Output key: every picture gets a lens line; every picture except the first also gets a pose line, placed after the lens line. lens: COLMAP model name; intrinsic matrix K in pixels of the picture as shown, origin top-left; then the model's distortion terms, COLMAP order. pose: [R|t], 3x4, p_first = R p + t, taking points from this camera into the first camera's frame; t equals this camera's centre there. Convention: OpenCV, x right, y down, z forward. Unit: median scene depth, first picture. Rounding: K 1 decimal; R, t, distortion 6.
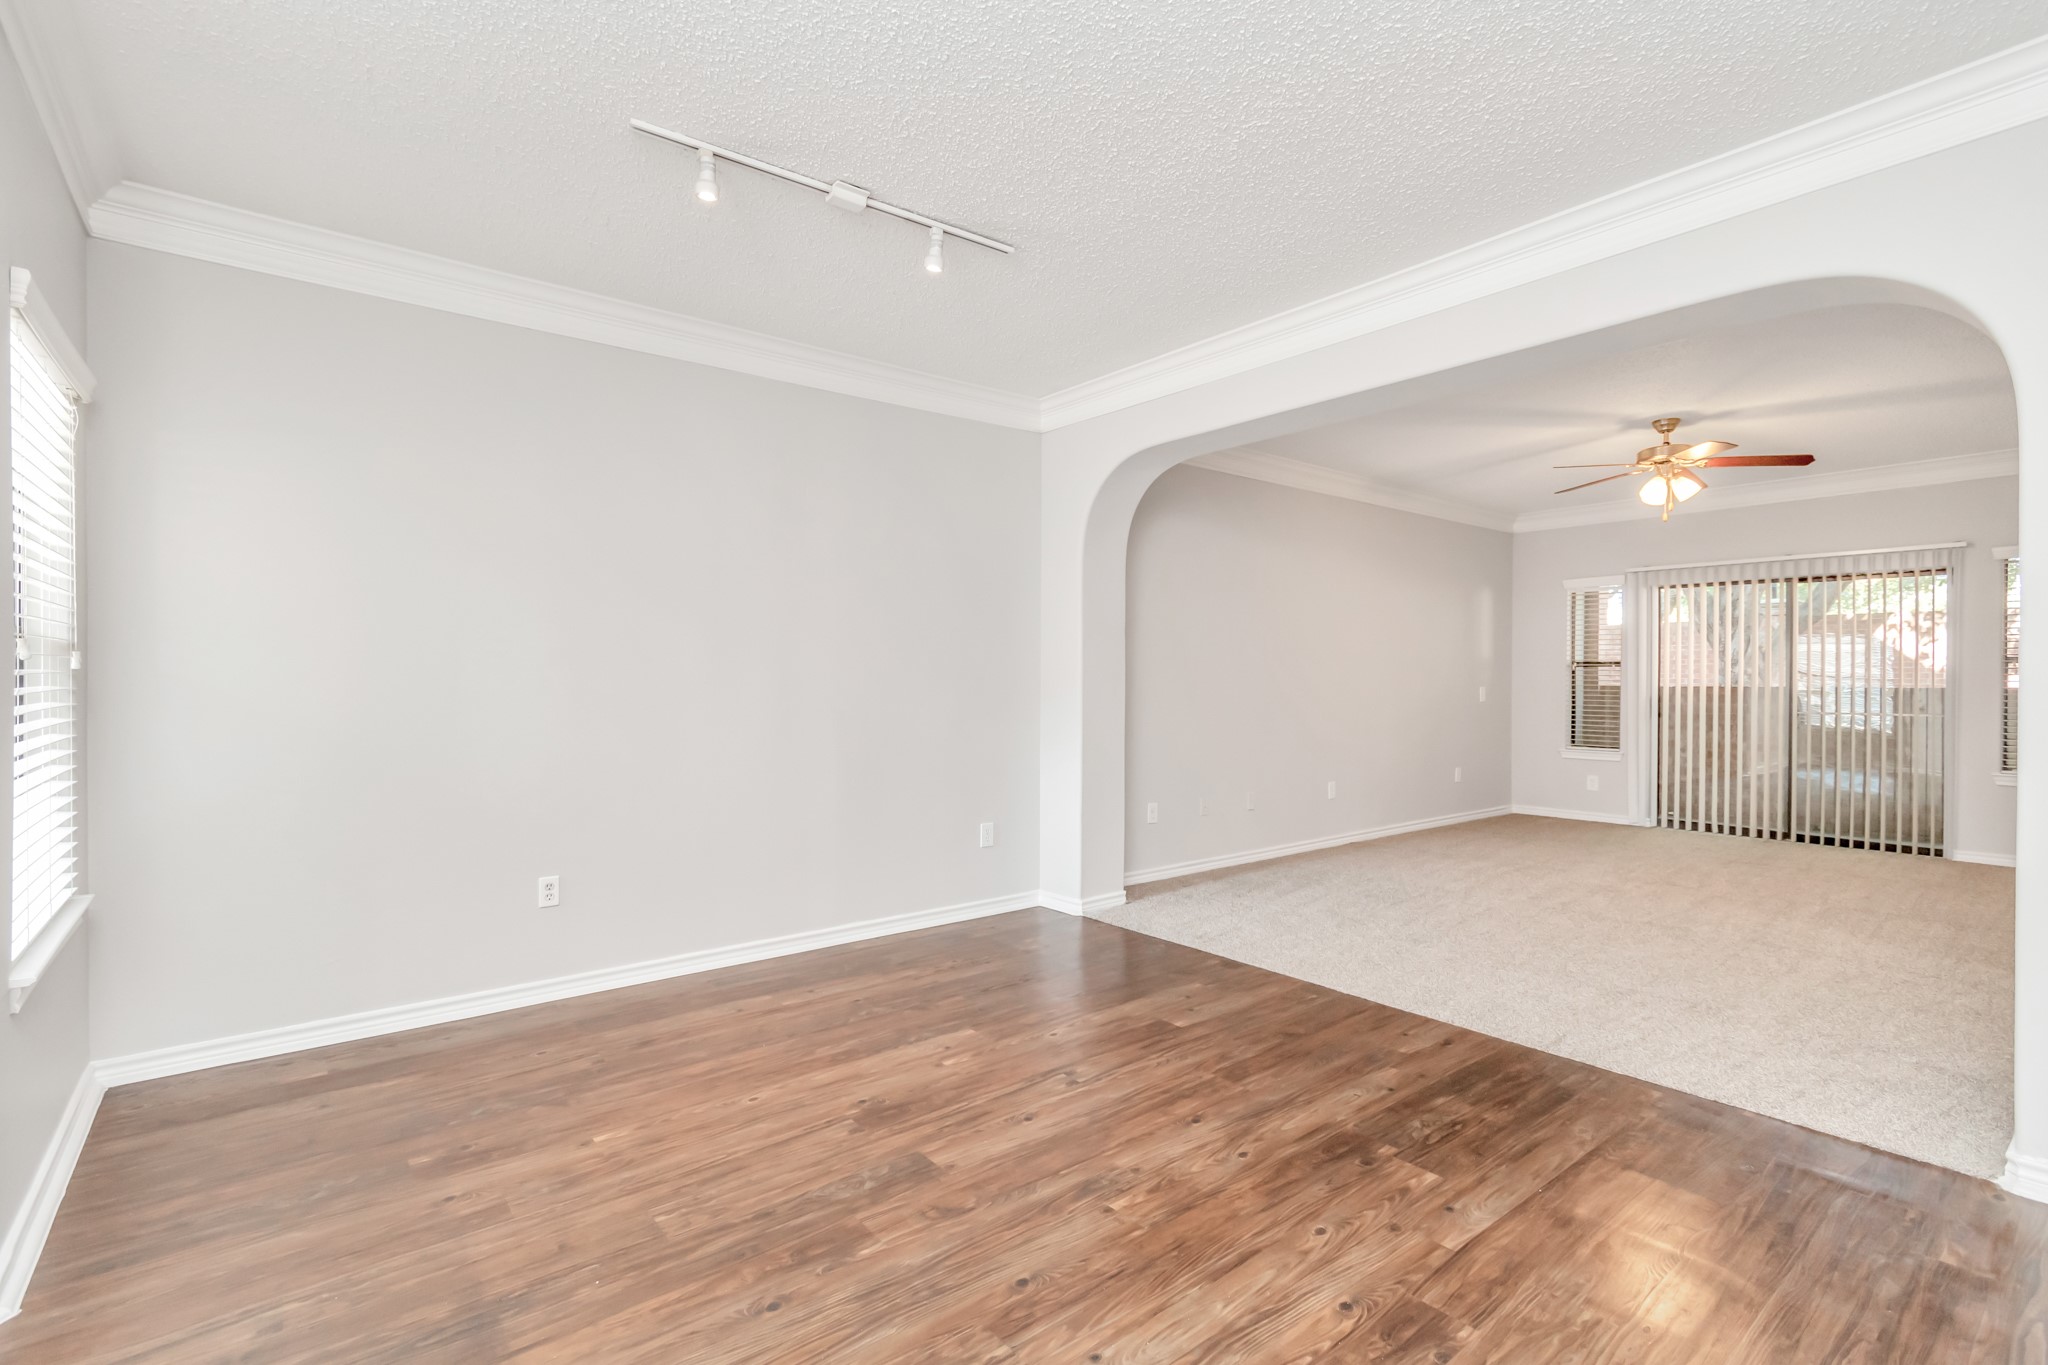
lens RADIAL K [[924.4, 0, 1012.4], [0, 924.4, 683.9], [0, 0, 1]] dist [0.006113, -0.001088]
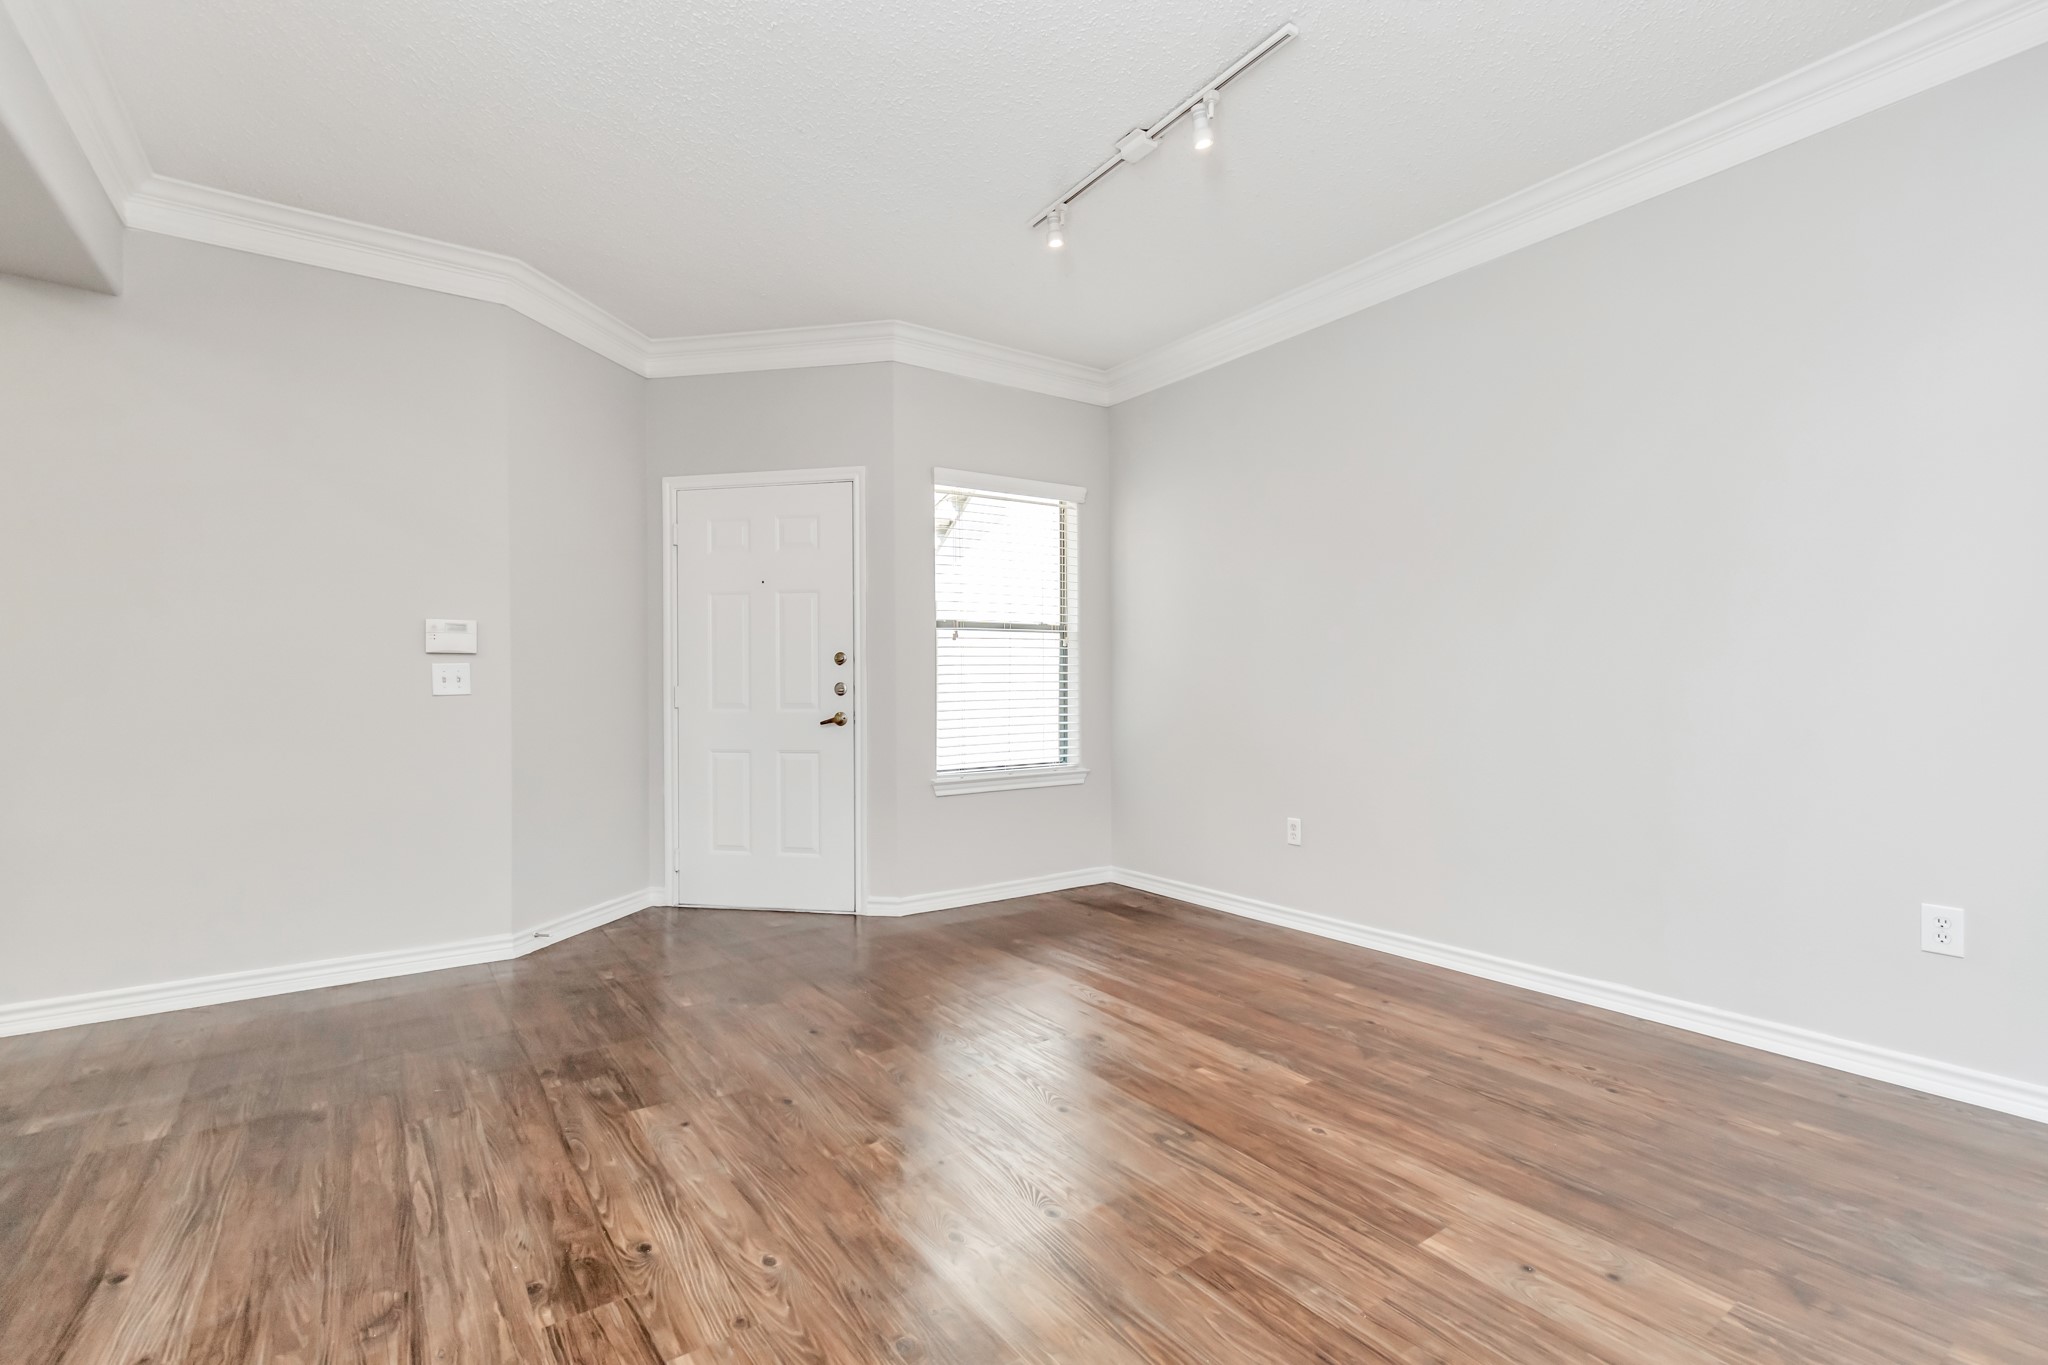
lens RADIAL K [[924.4, 0, 1010.2], [0, 924.4, 683.6], [0, 0, 1]] dist [0.006113, -0.001088]
pose [[-0.043569, -0.000390, -0.999050, 0.767593], [-0.001253, 0.999999, -0.000336, 0.053101], [0.999050, 0.001238, -0.043570, 0.838322]]
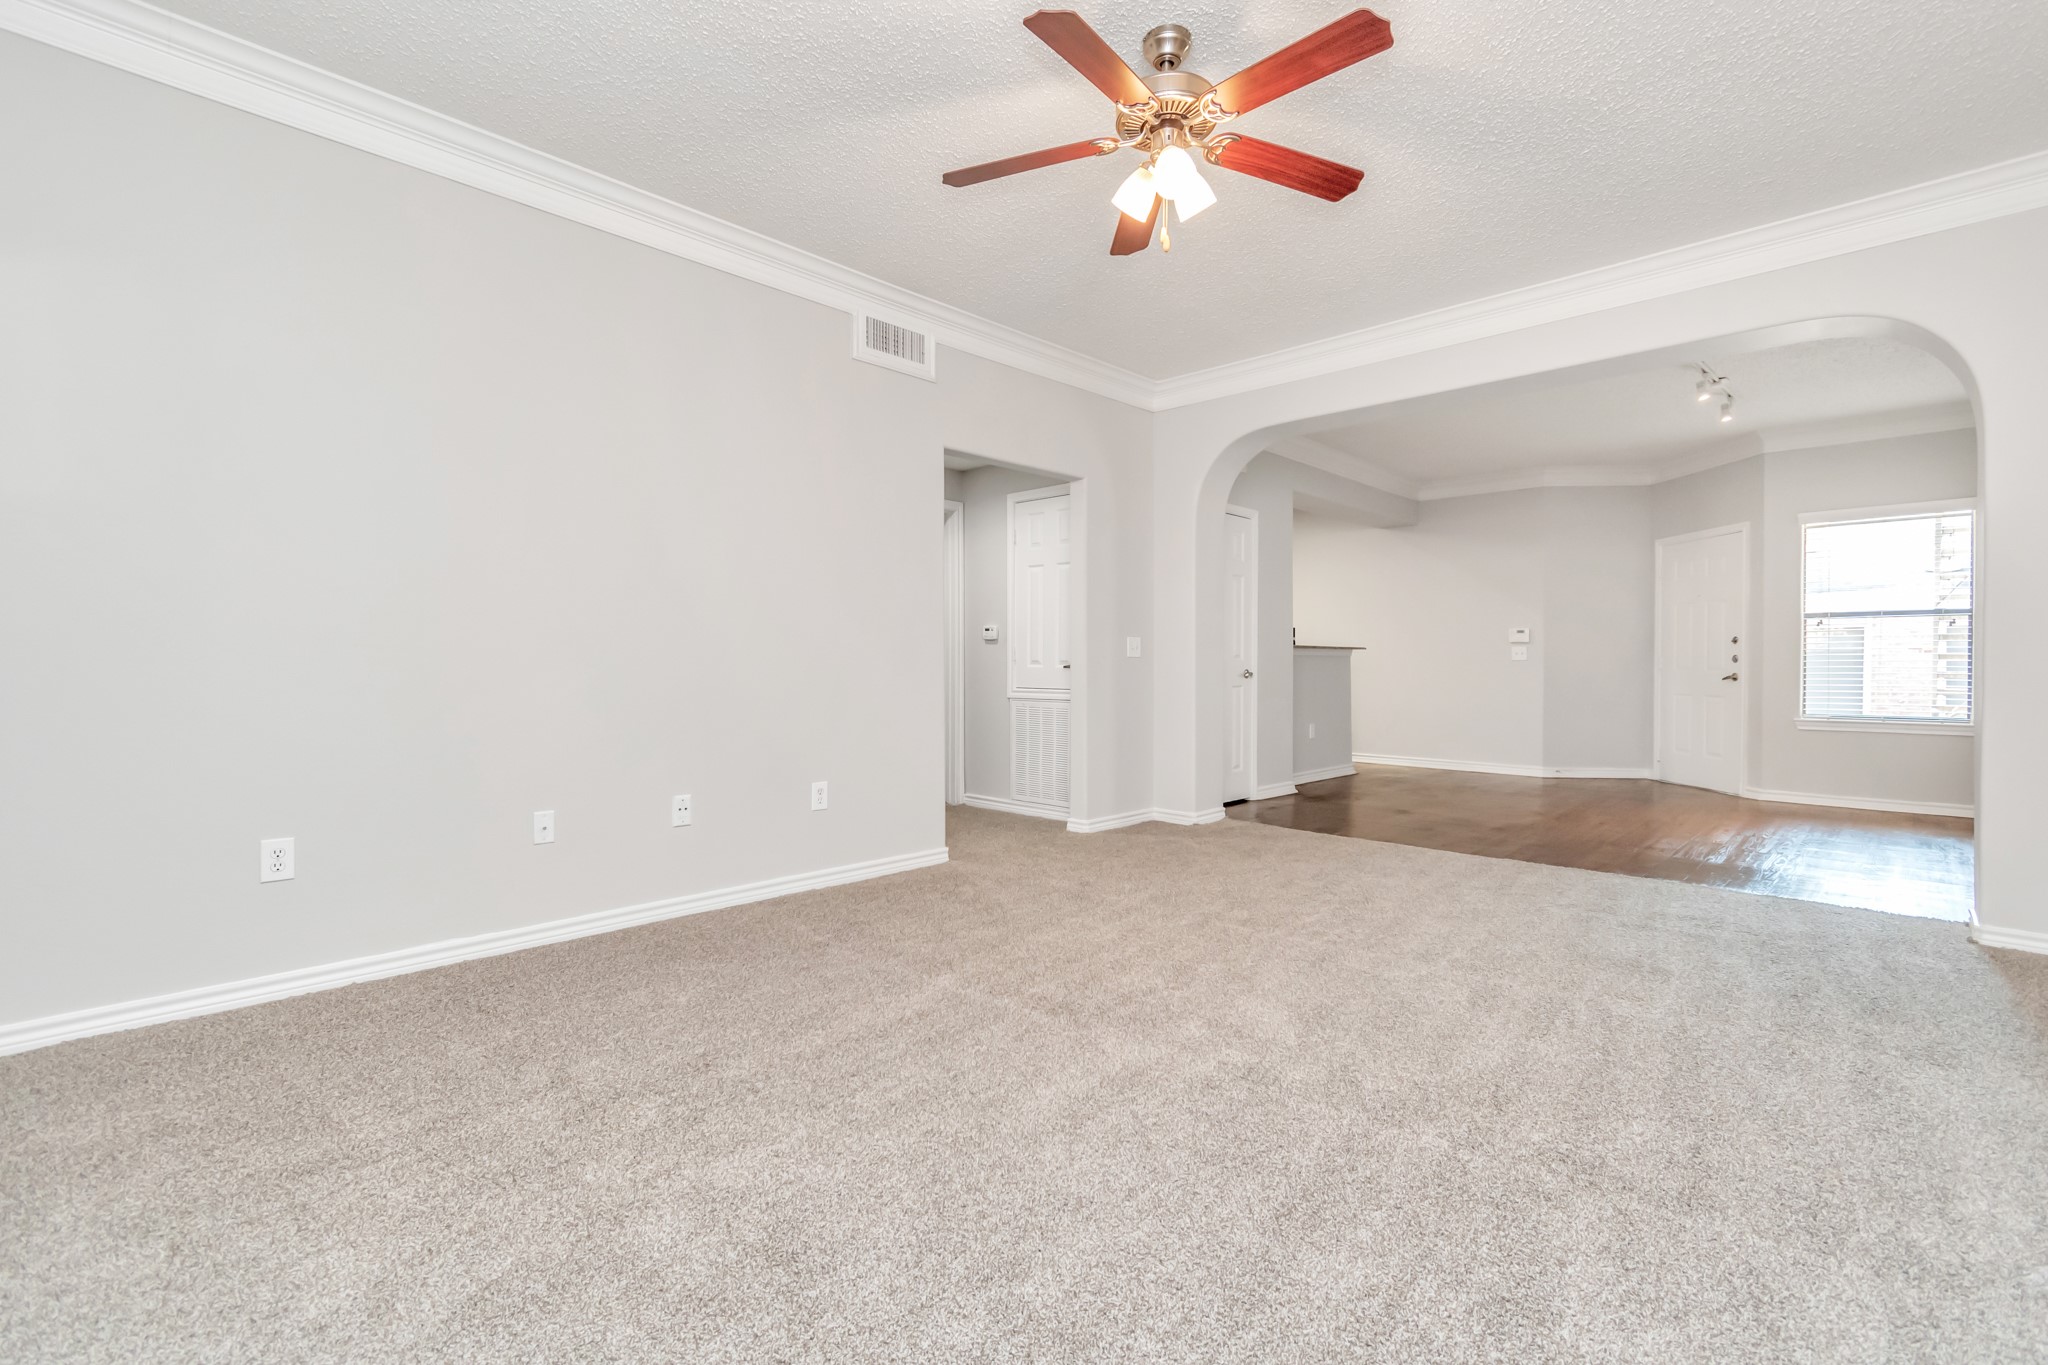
lens RADIAL K [[924.4, 0, 1024.3], [0, 924.4, 677.5], [0, 0, 1]] dist [0.006113, -0.001088]
pose [[-0.989035, -0.003418, -0.147645, 1.471904], [-0.006478, 0.999774, 0.020251, 0.072711], [0.147542, 0.020985, -0.988833, 2.542196]]
